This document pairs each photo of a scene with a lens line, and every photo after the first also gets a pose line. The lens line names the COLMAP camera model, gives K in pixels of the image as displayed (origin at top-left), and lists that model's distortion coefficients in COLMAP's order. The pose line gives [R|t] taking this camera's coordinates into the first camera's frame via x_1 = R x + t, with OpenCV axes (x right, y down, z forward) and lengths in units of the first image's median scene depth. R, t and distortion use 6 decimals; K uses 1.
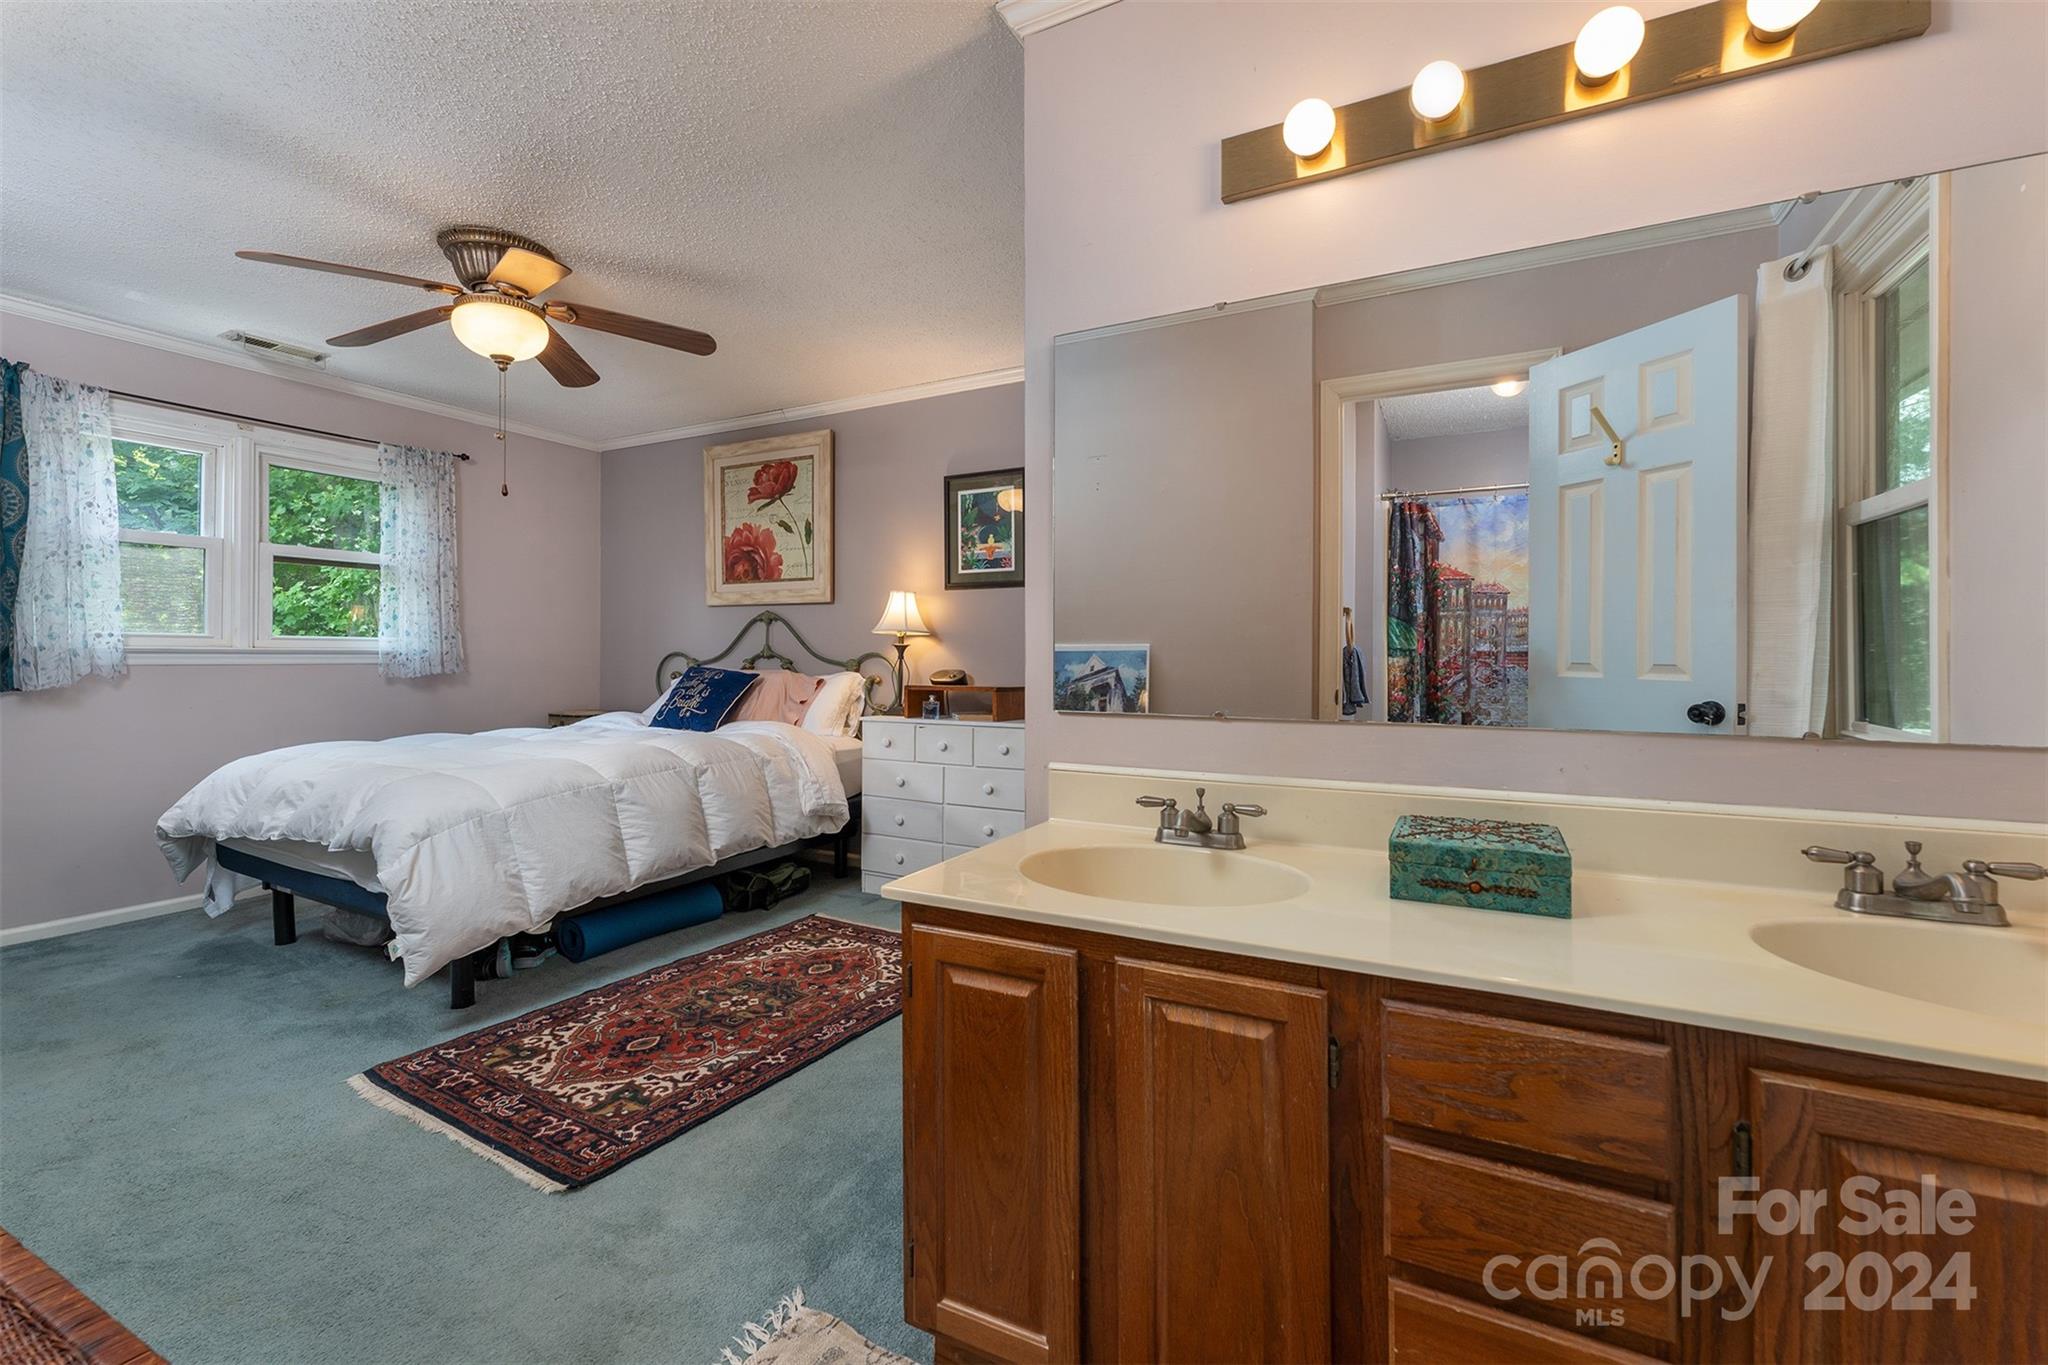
lens RADIAL K [[819.3, 0, 1026.1], [0, 819.3, 662.0], [0, 0, 1]] dist [0.008069, -0.000344]
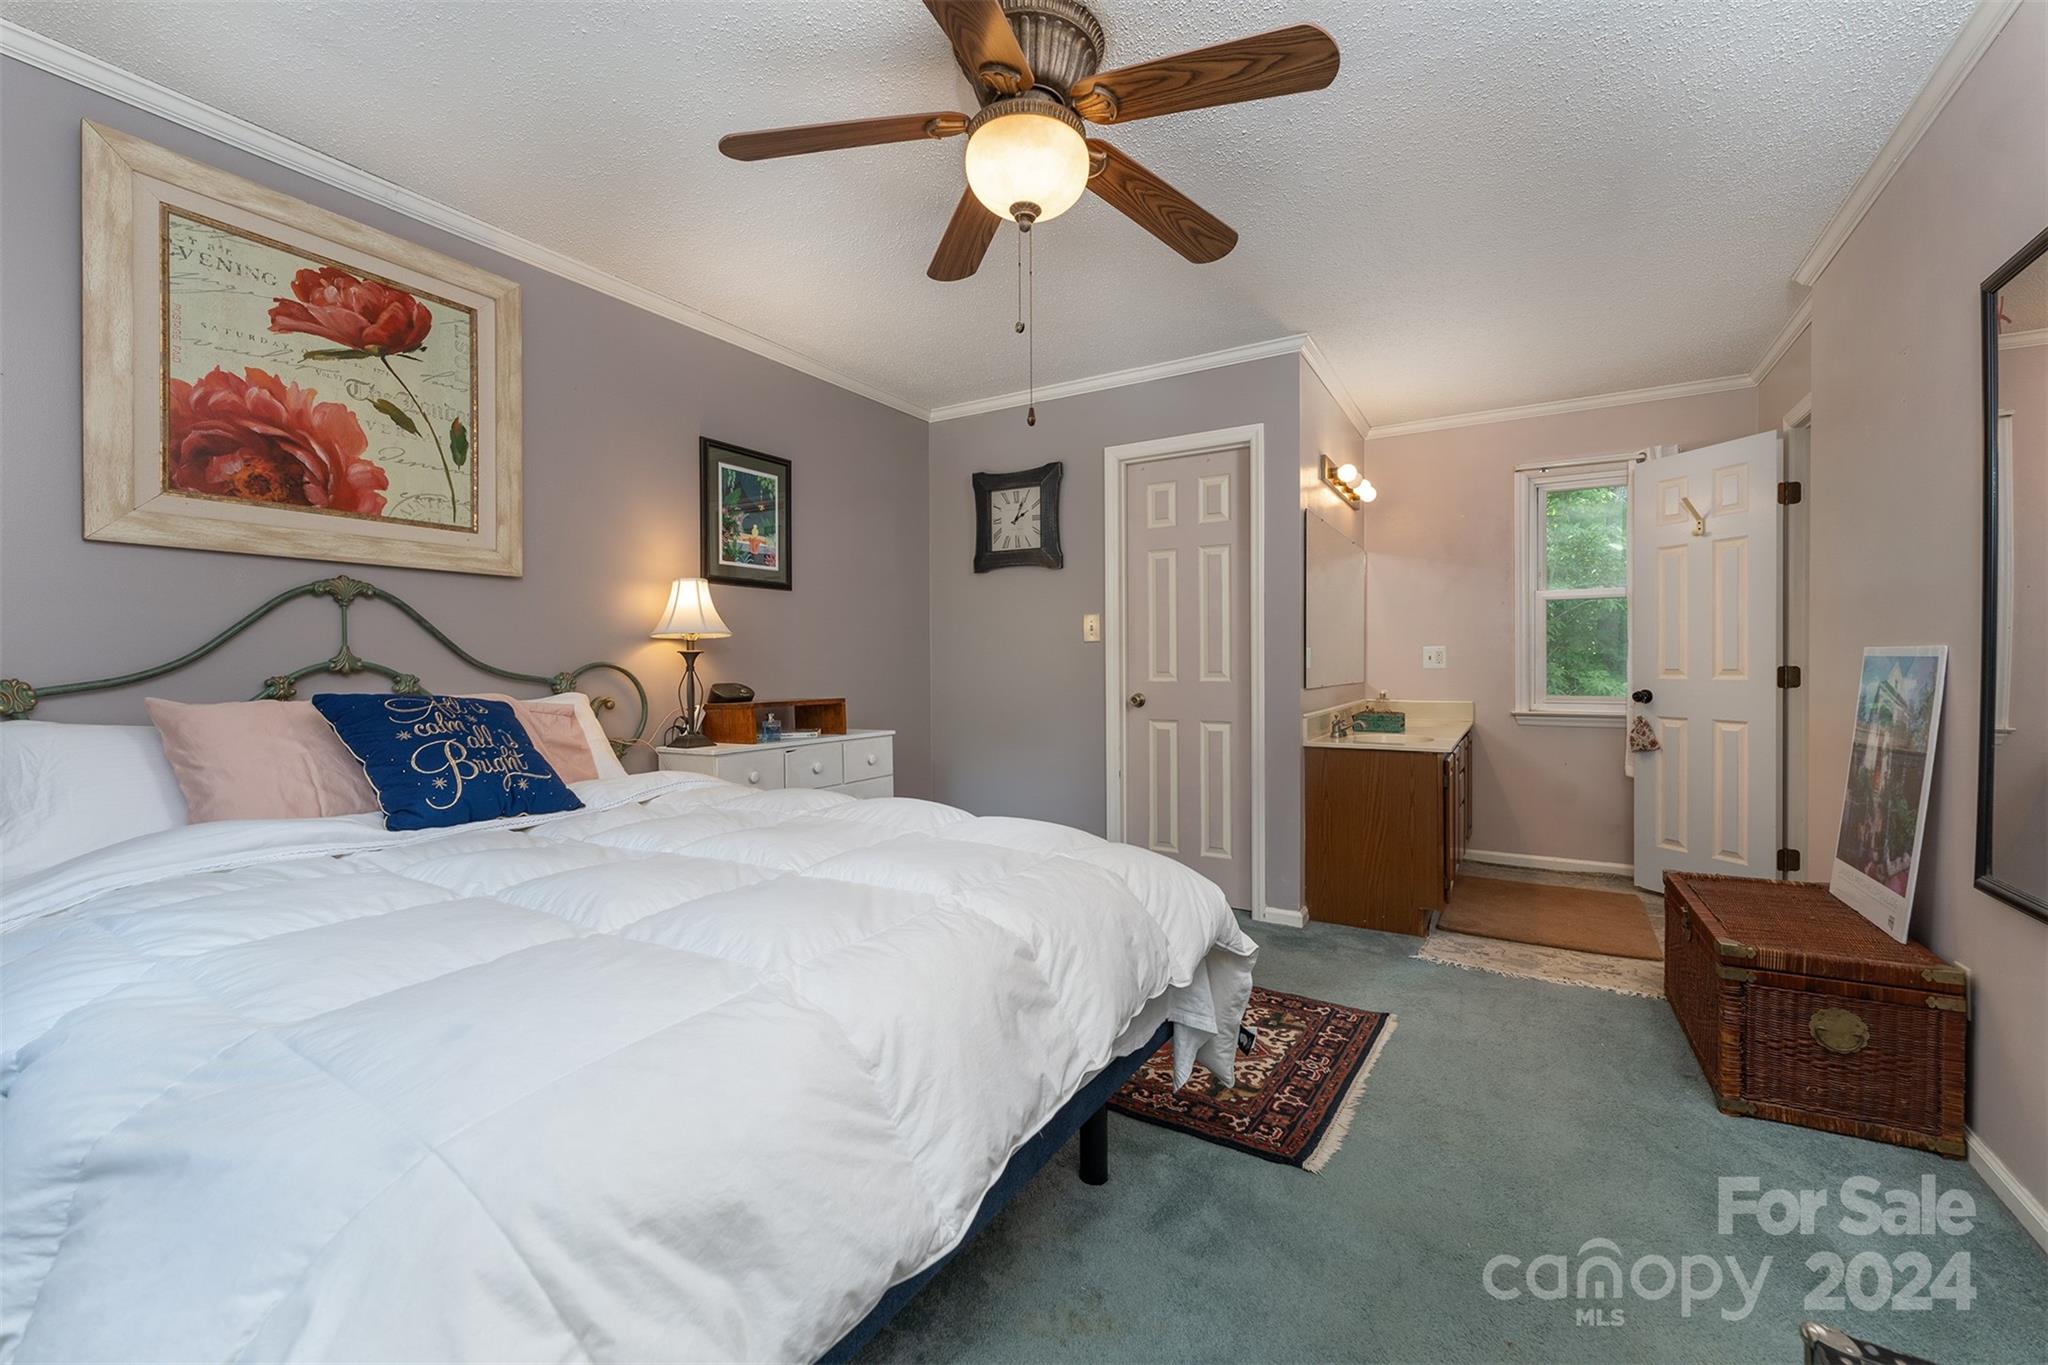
lens RADIAL K [[819.3, 0, 1021.7], [0, 819.3, 674.5], [0, 0, 1]] dist [0.008069, -0.000344]
pose [[0.082202, -0.022169, 0.996369, -0.864488], [0.002098, 0.999754, 0.022072, -0.015762], [-0.996613, 0.000276, 0.082228, 0.631247]]
